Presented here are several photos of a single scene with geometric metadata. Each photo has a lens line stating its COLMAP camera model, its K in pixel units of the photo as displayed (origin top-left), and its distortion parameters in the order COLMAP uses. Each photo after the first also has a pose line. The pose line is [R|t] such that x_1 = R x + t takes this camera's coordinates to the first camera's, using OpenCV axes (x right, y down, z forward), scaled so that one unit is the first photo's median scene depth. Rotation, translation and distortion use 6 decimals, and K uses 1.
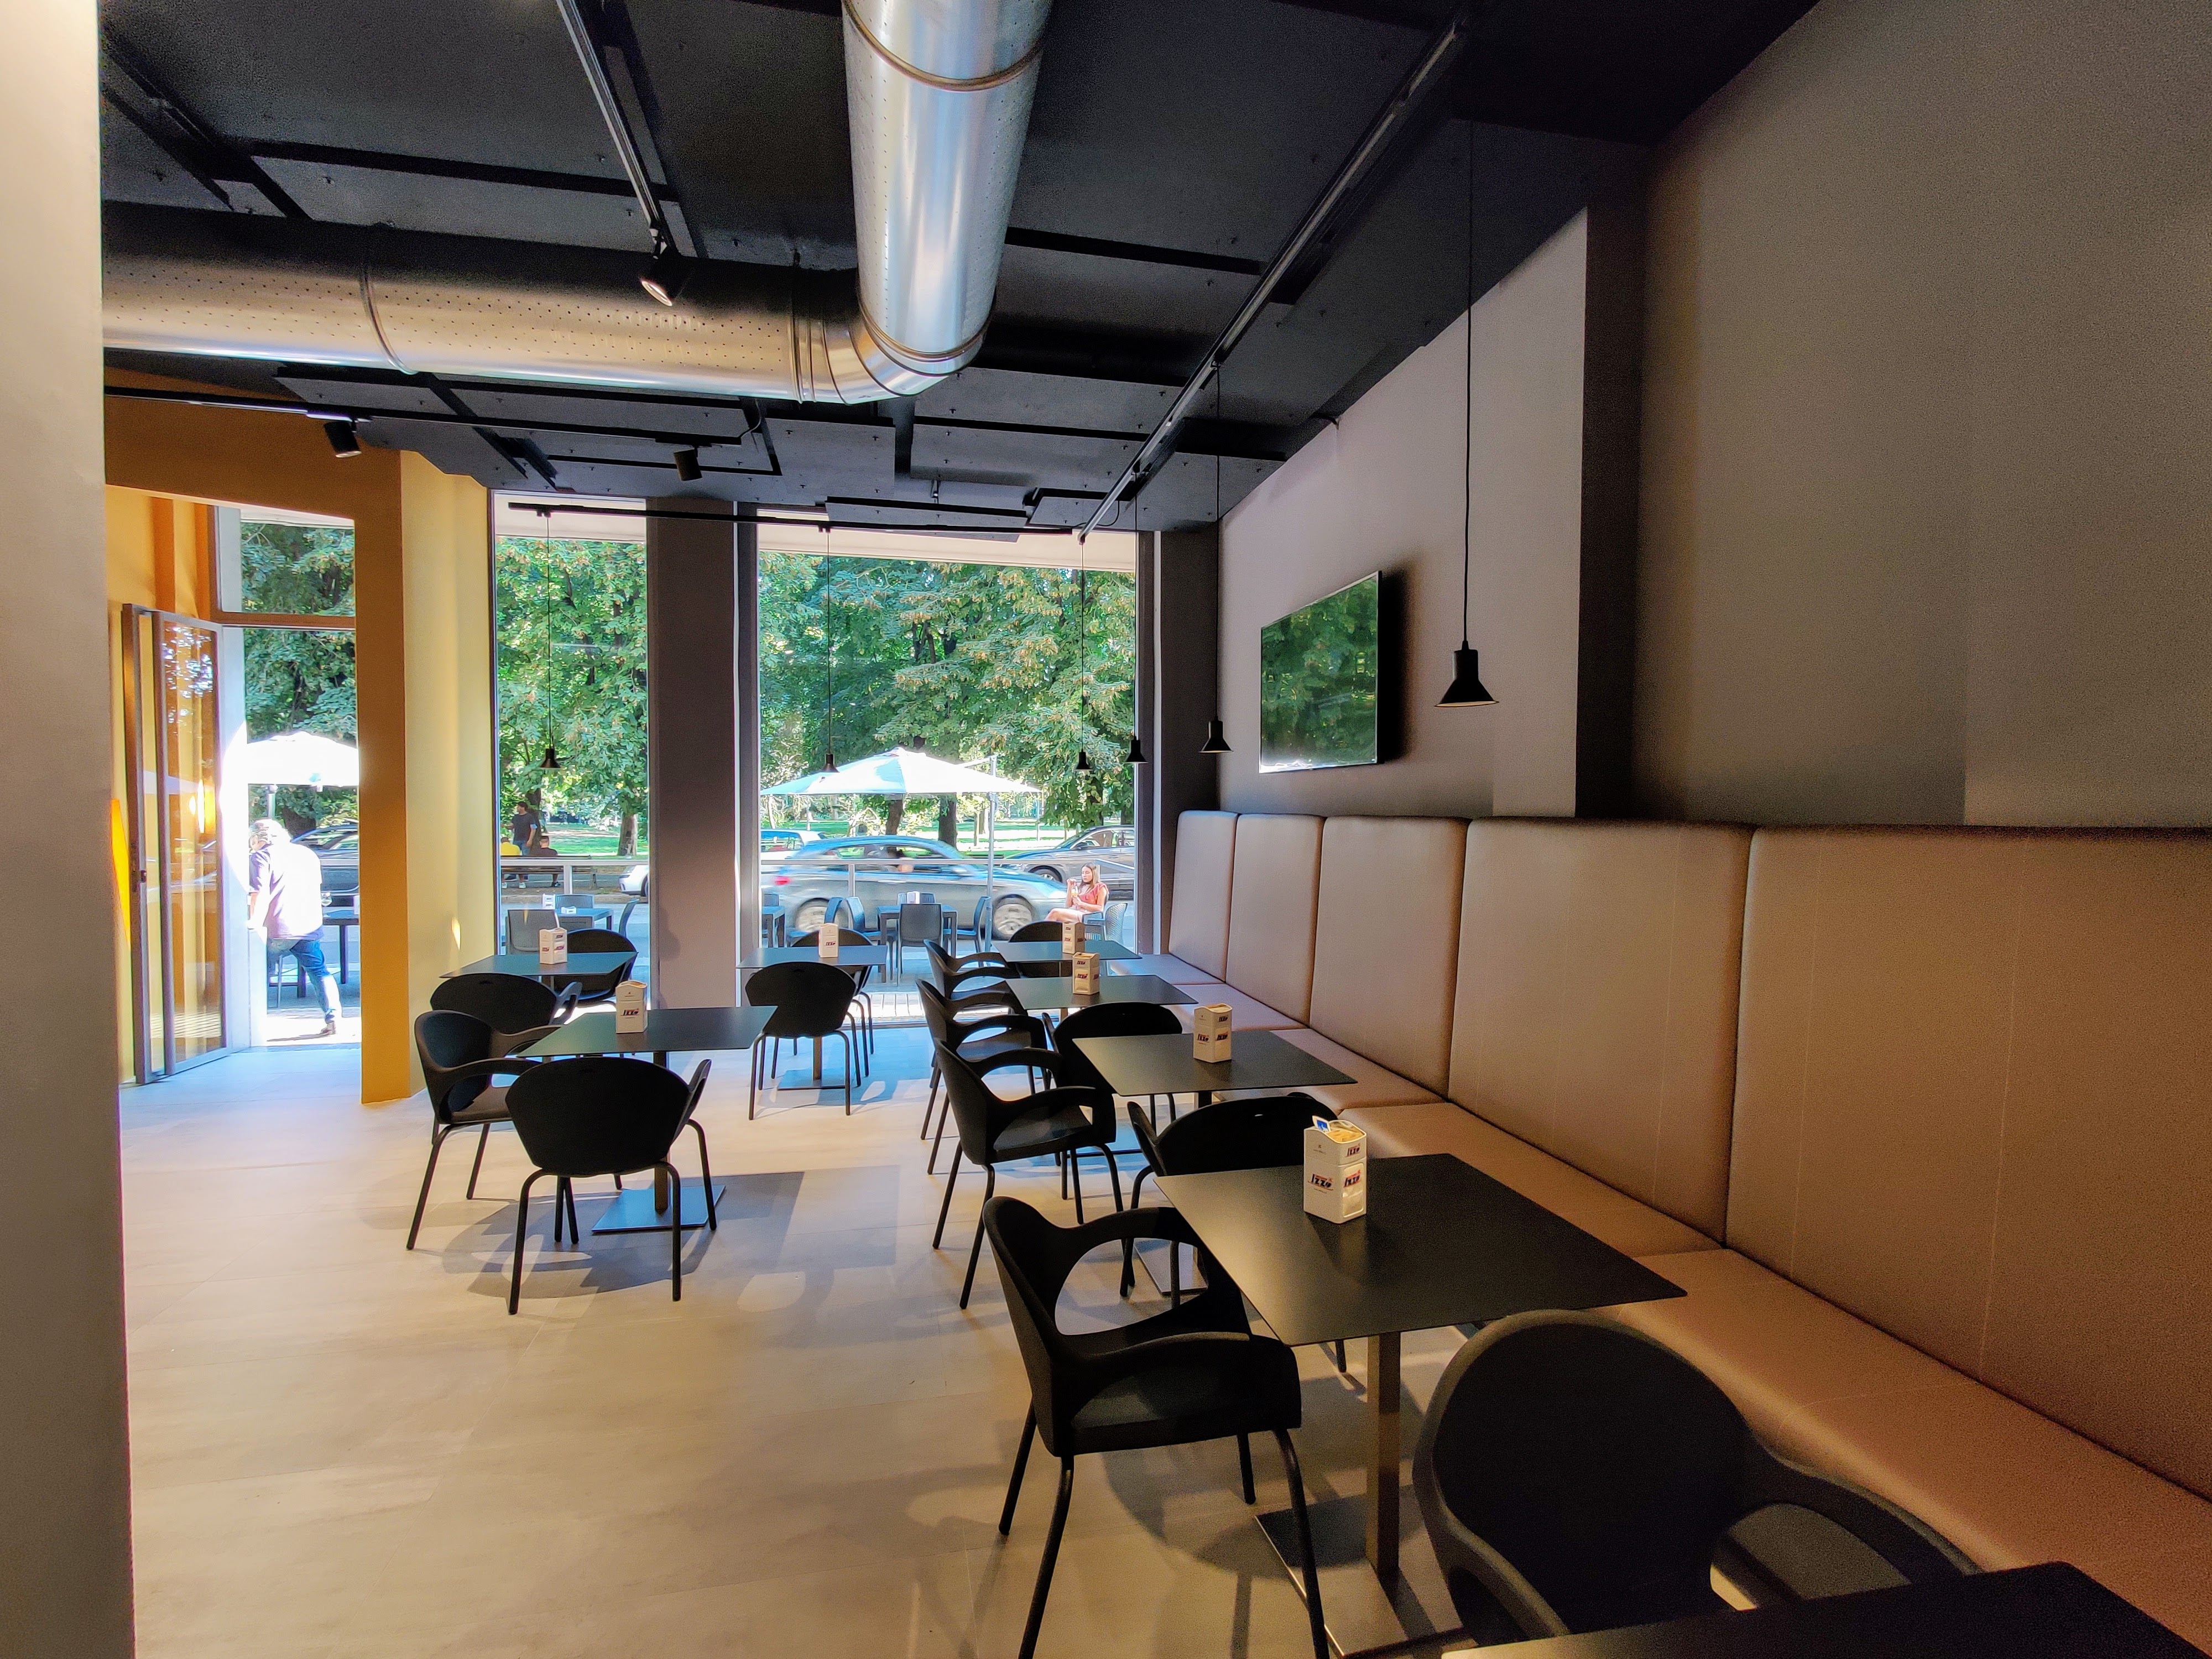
lens RADIAL K [[1028.5, 0, 1107.2], [0, 1028.5, 841.5], [0, 0, 1]] dist [-0.000406, -0.003103]
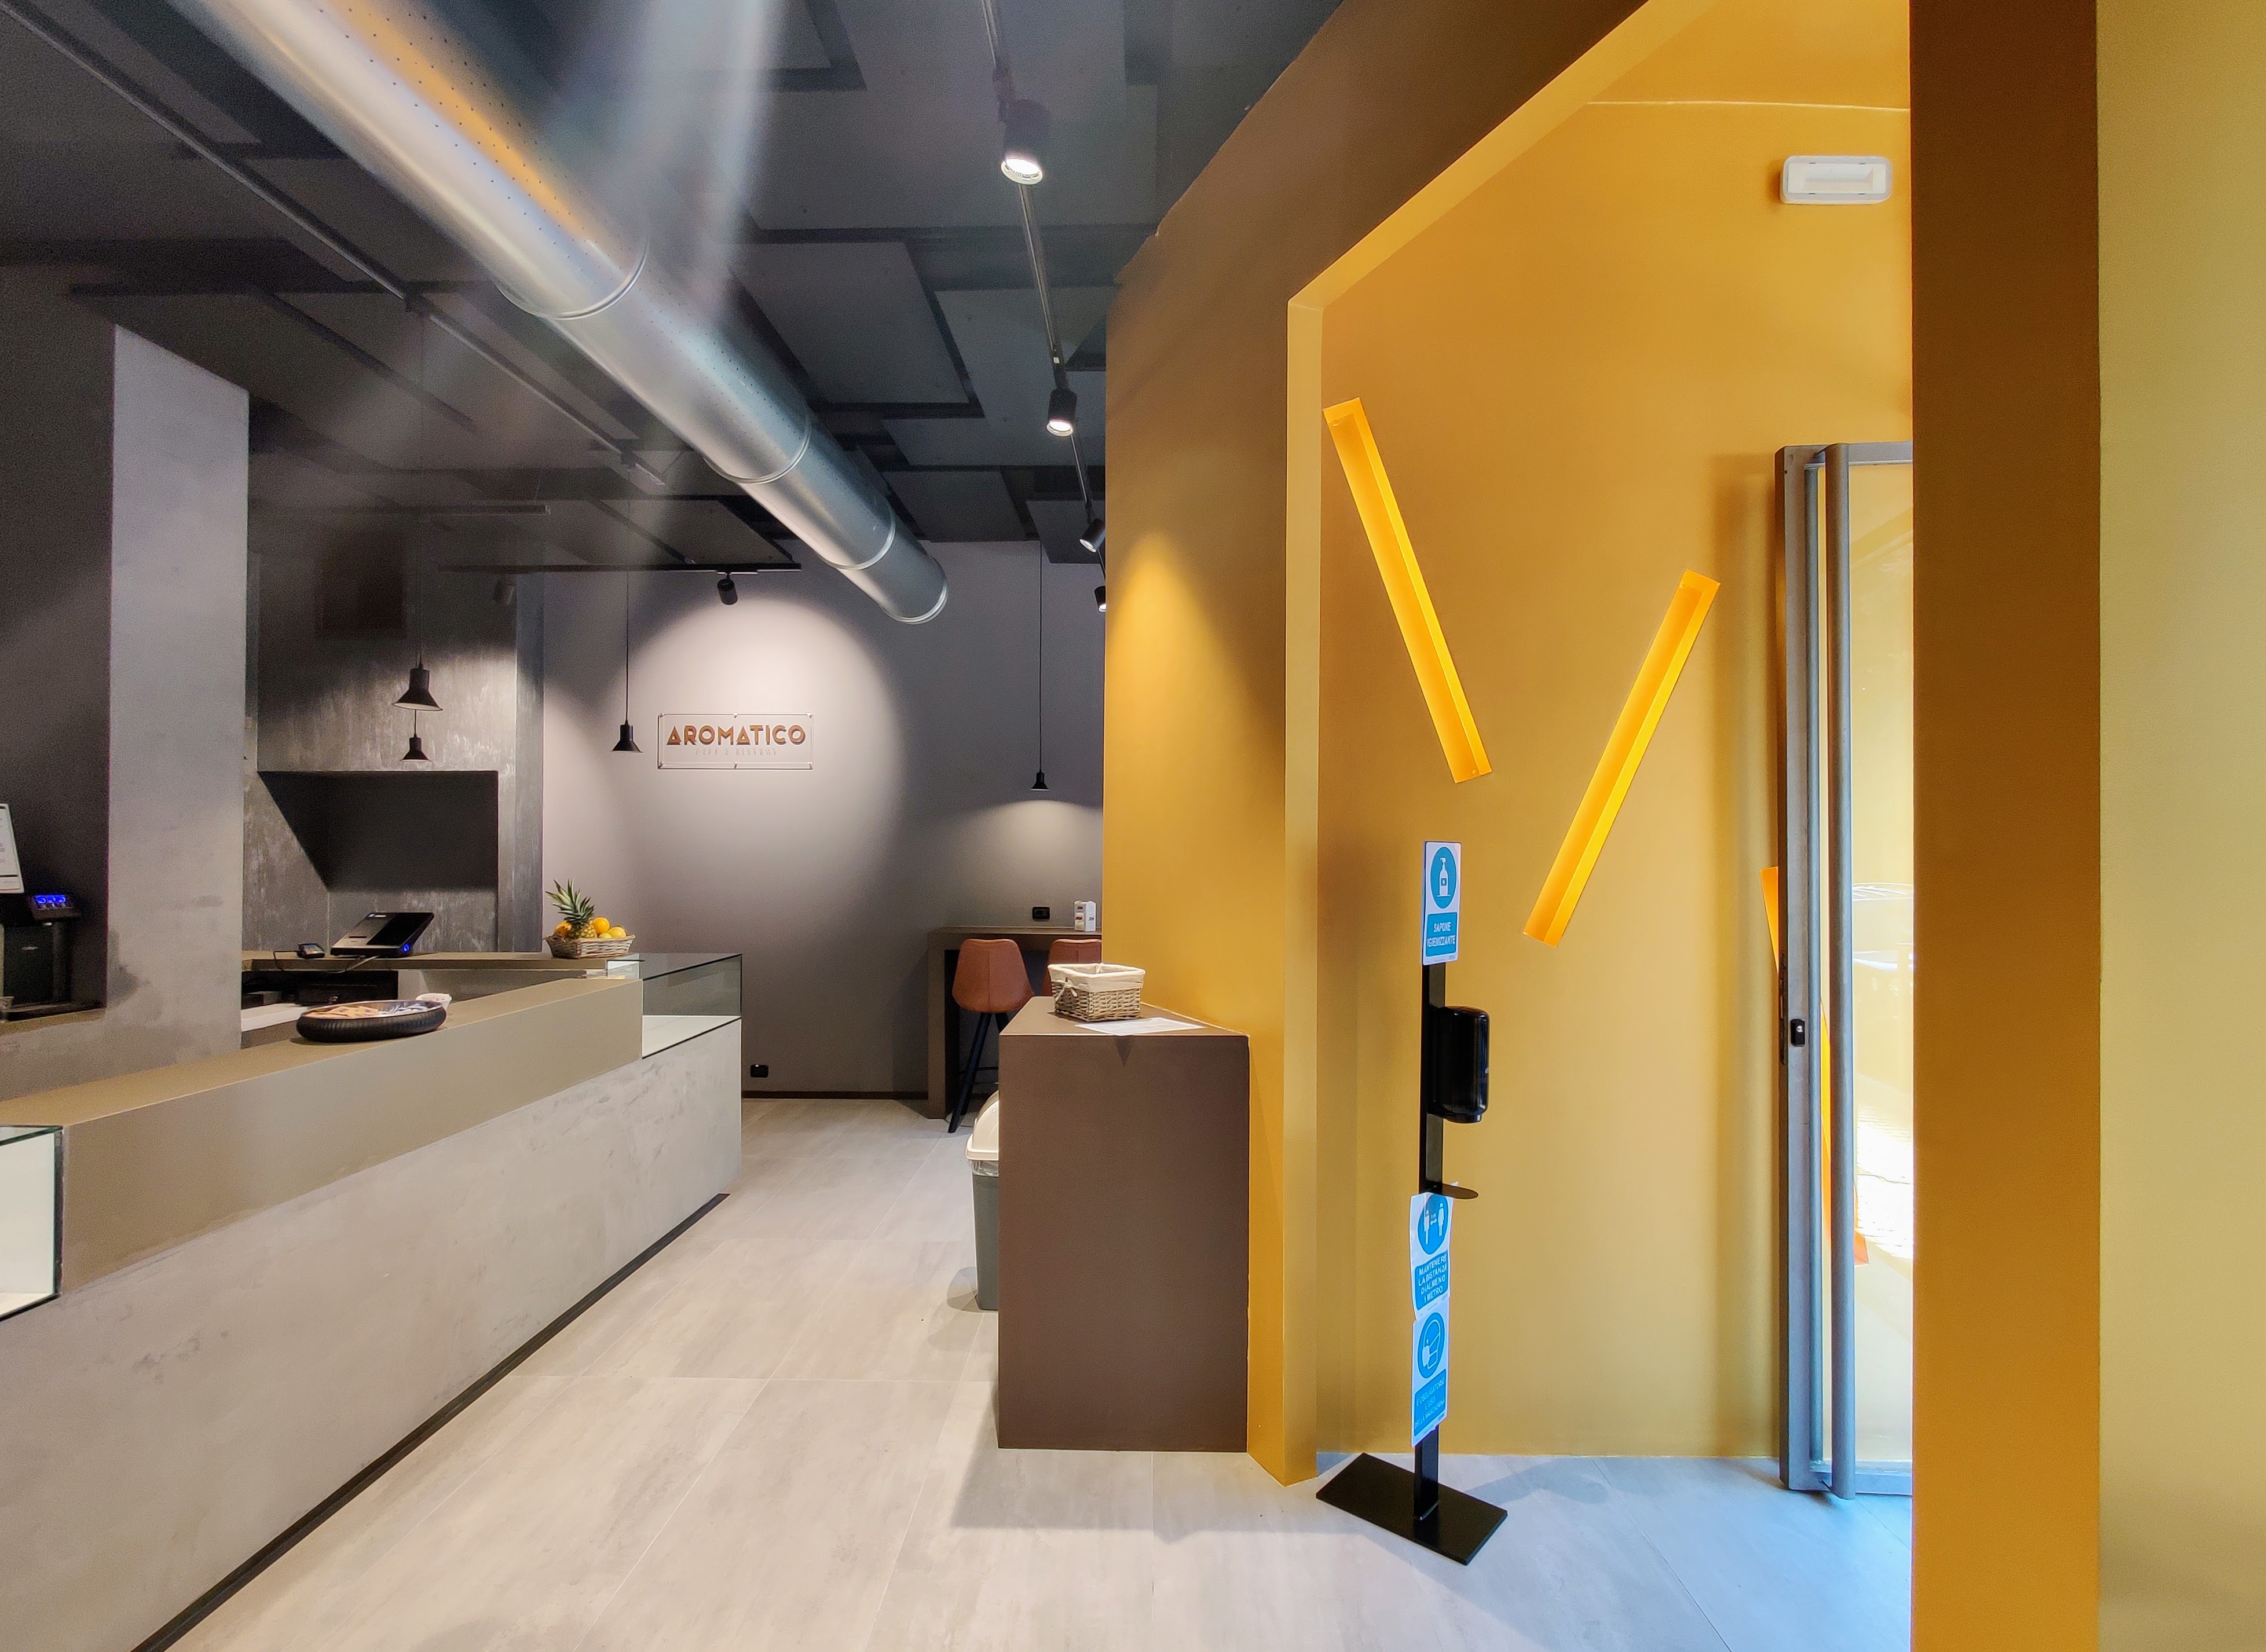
lens RADIAL K [[1083.4, 0, 1130.7], [0, 1083.4, 844.2], [0, 0, 1]] dist [-0.005744, -0.000345]
pose [[-0.233601, -0.012716, -0.972249, -0.355087], [-0.039408, 0.999217, -0.003601, -0.033848], [0.971534, 0.037474, -0.233919, 0.729687]]
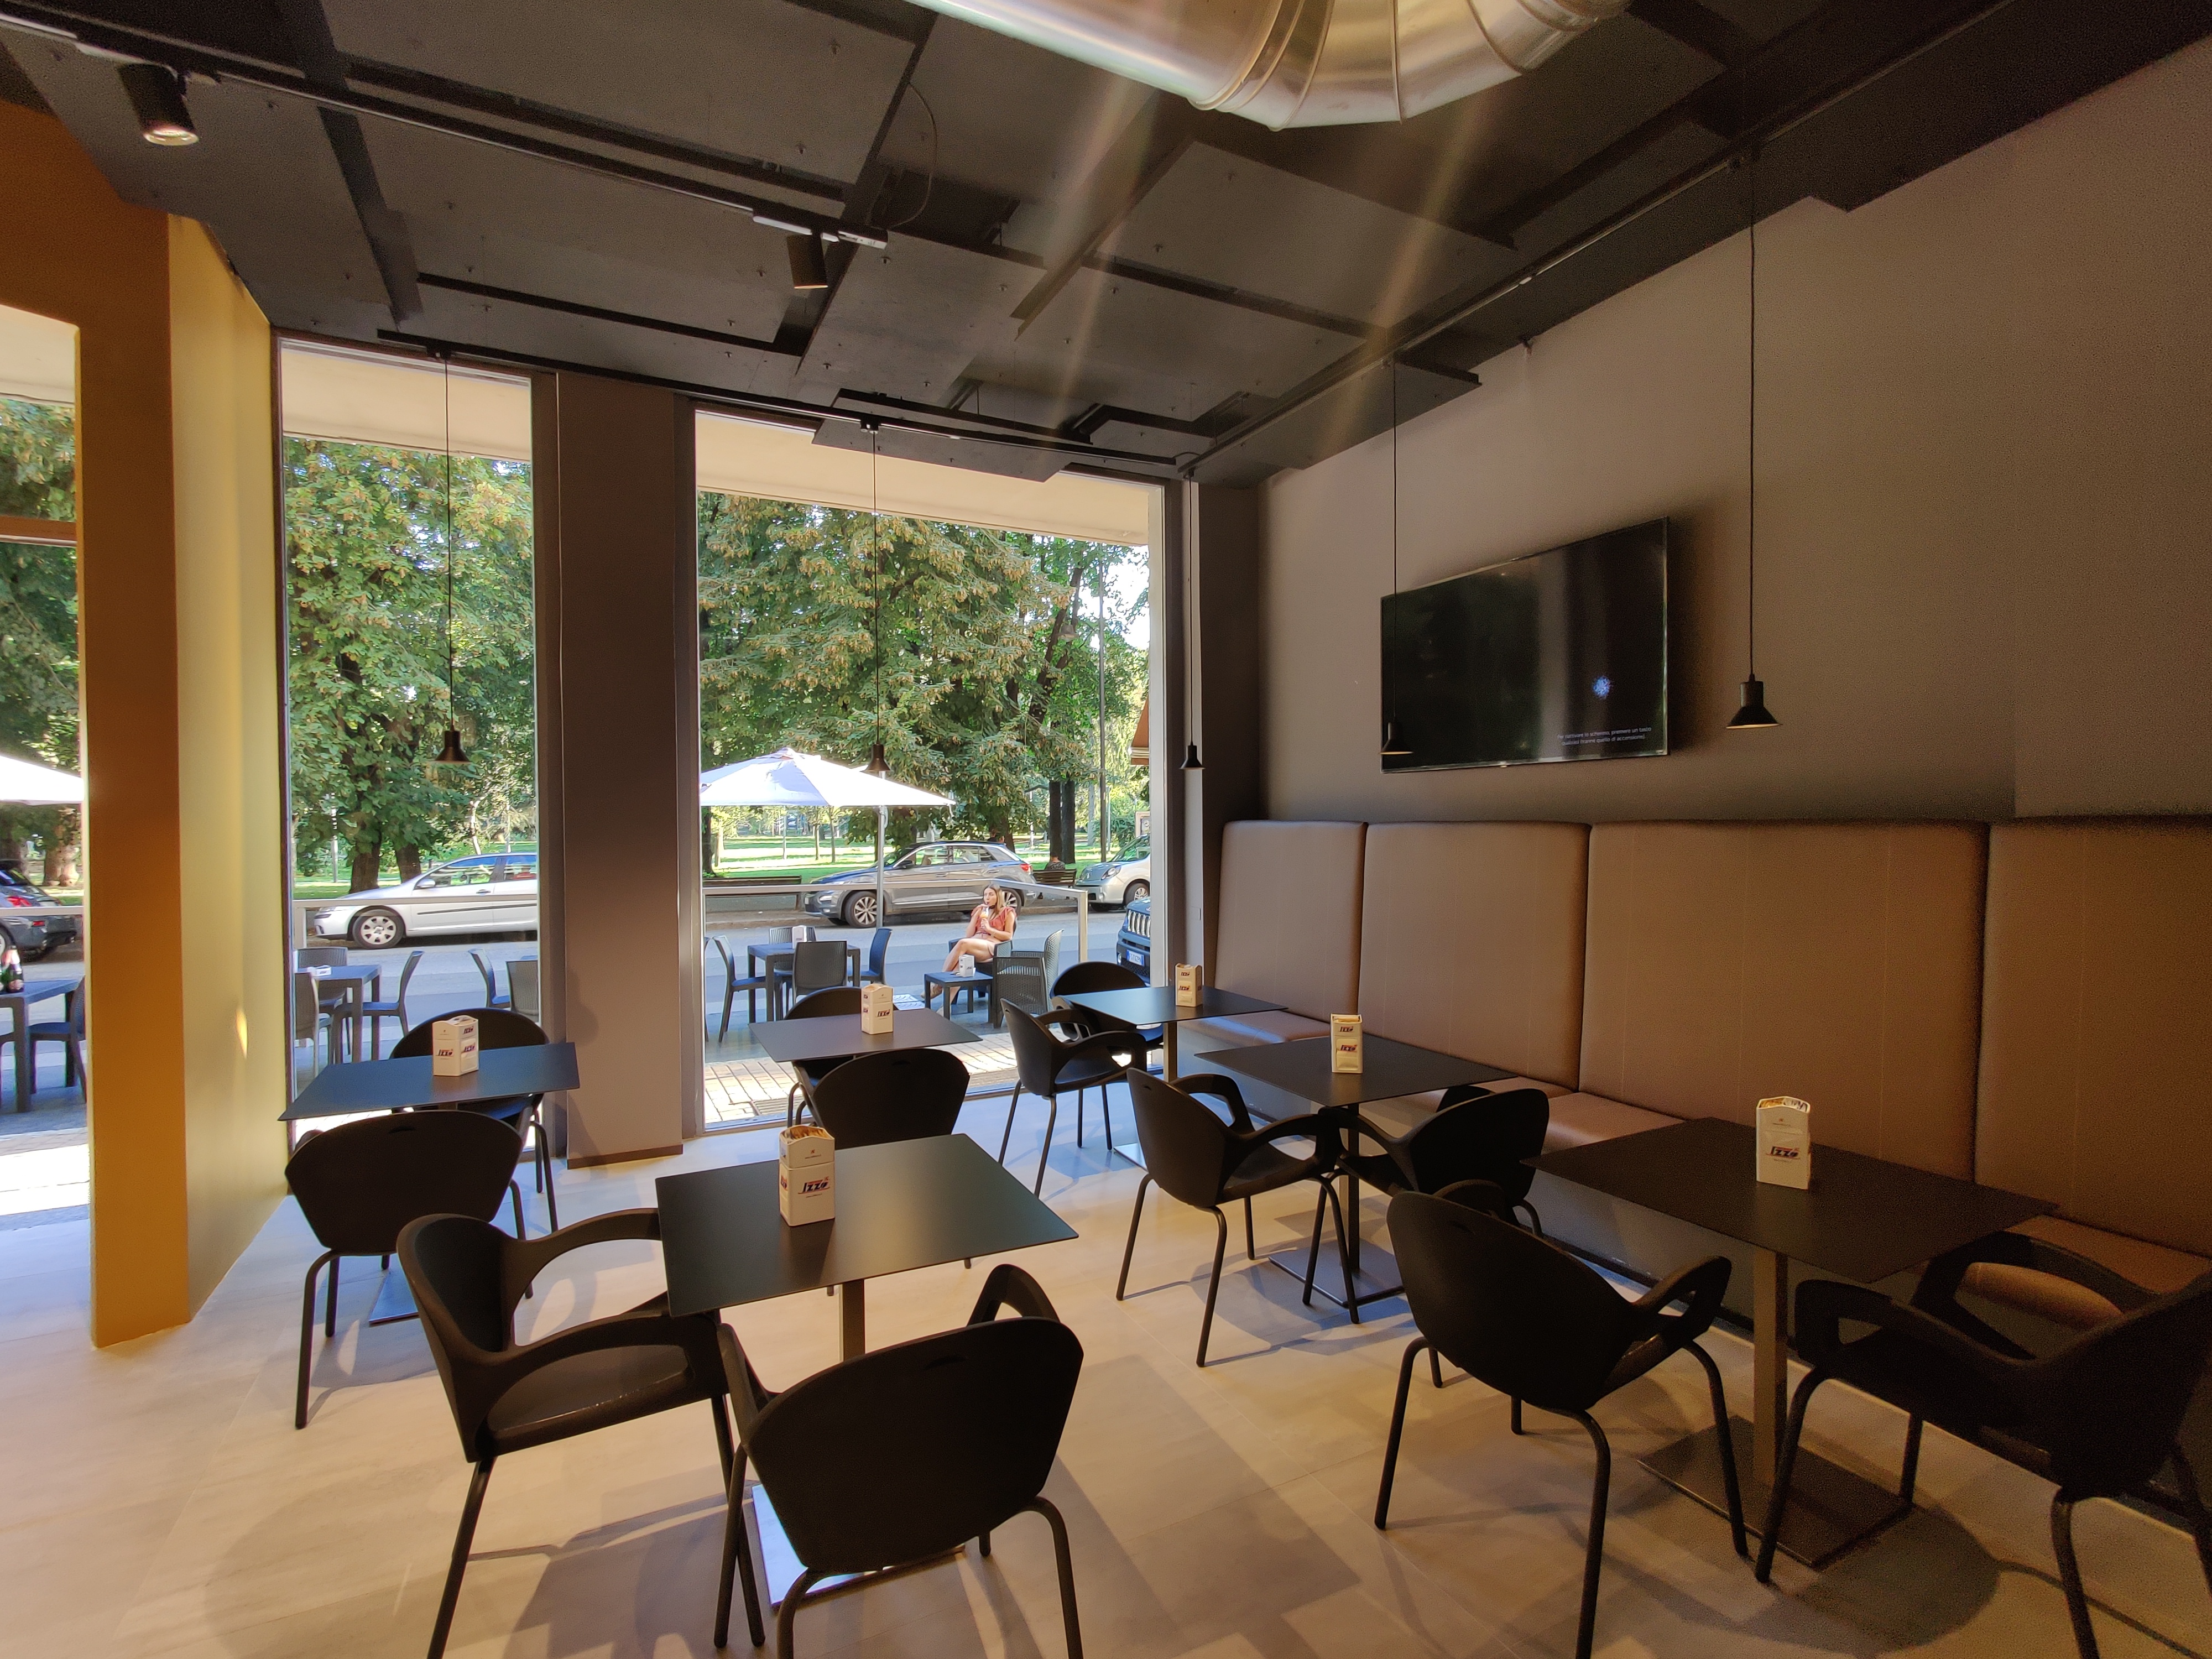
lens RADIAL K [[1028.5, 0, 1095.5], [0, 1028.5, 834.1], [0, 0, 1]] dist [-0.000406, -0.003103]
pose [[0.966775, -0.015491, 0.255160, -0.282145], [0.020508, 0.999645, -0.017012, -0.007774], [-0.254806, 0.021680, 0.966749, 0.257777]]
